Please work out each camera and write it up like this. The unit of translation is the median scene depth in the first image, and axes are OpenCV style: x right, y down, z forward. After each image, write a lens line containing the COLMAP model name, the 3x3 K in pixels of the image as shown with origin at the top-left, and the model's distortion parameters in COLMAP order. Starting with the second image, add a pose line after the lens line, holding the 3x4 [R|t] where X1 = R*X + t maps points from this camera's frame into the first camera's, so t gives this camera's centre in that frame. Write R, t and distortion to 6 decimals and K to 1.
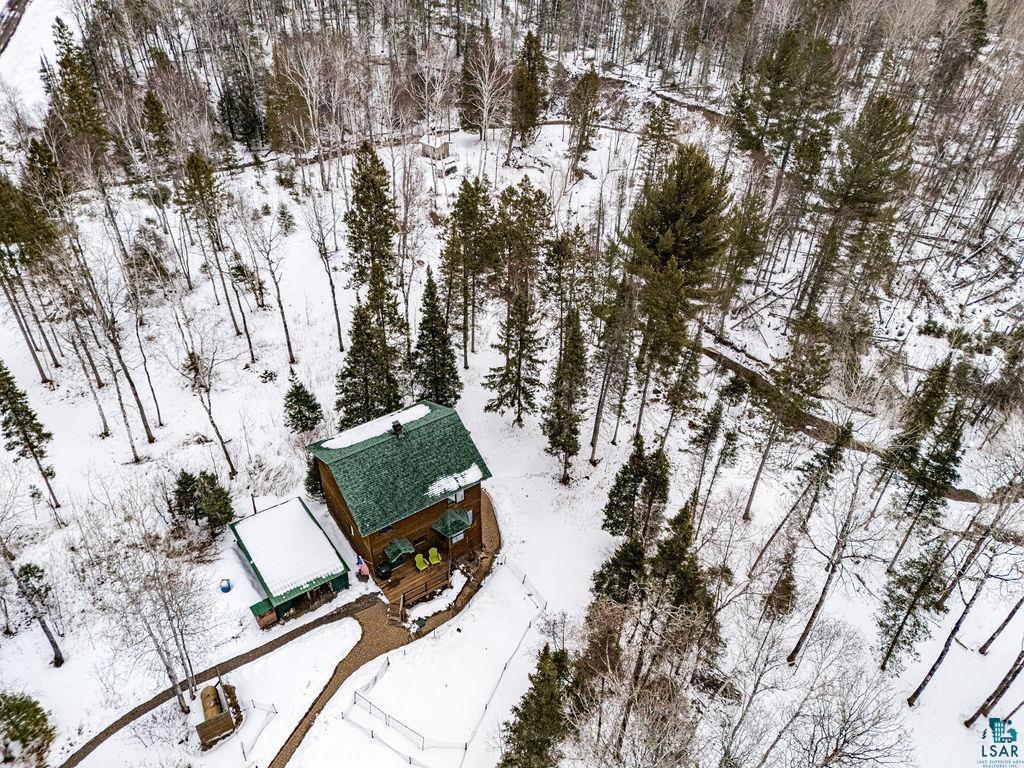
lens RADIAL K [[743.3, 0, 512.0], [0, 743.3, 384.0], [0, 0, 1]] dist [0.128369, -0.166370]
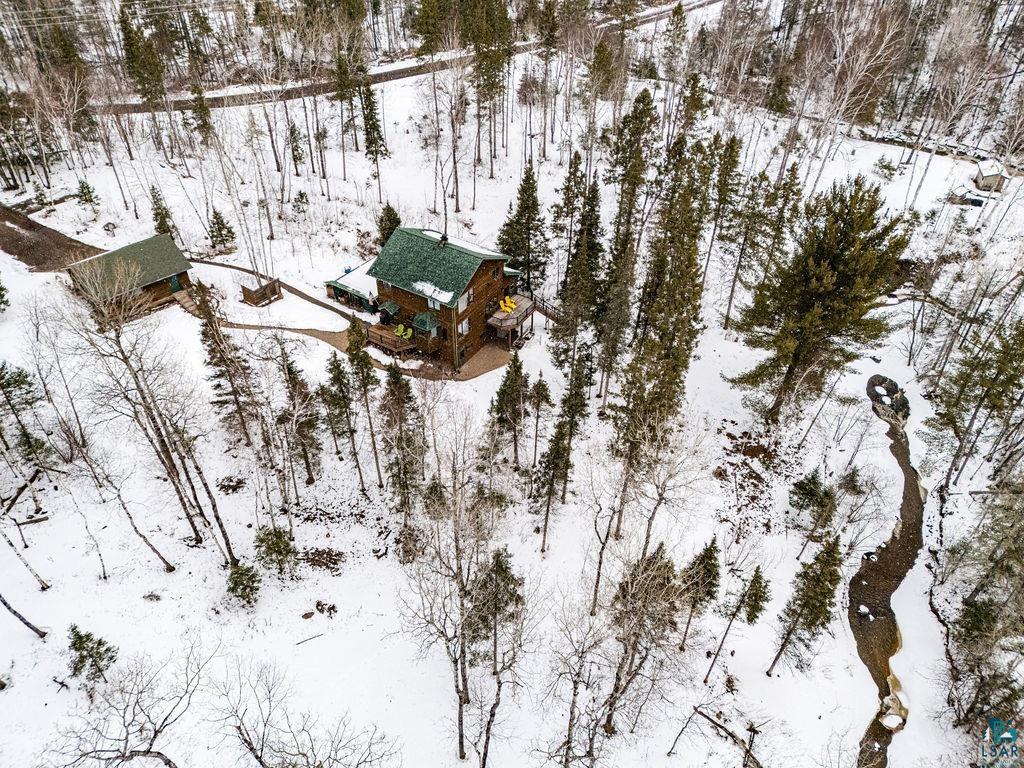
lens RADIAL K [[743.3, 0, 512.0], [0, 743.3, 384.0], [0, 0, 1]] dist [0.128369, -0.166370]
pose [[0.416302, 0.590948, -0.690994, 0.988835], [-0.572659, 0.760717, 0.305567, -0.225912], [0.706225, 0.268496, 0.655100, 0.292812]]
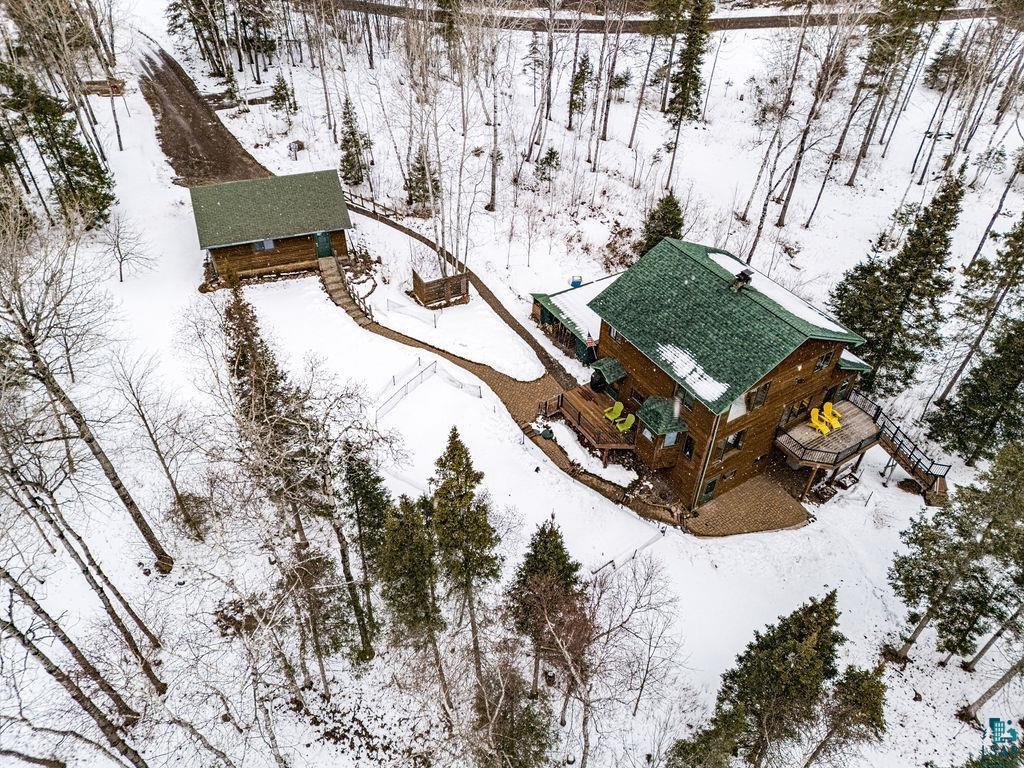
lens RADIAL K [[743.3, 0, 512.0], [0, 743.3, 384.0], [0, 0, 1]] dist [0.128369, -0.166370]
pose [[-0.017621, 0.668456, -0.743543, 0.454465], [-0.633850, 0.567659, 0.525355, -0.122997], [0.773255, 0.480552, 0.413698, 0.600747]]
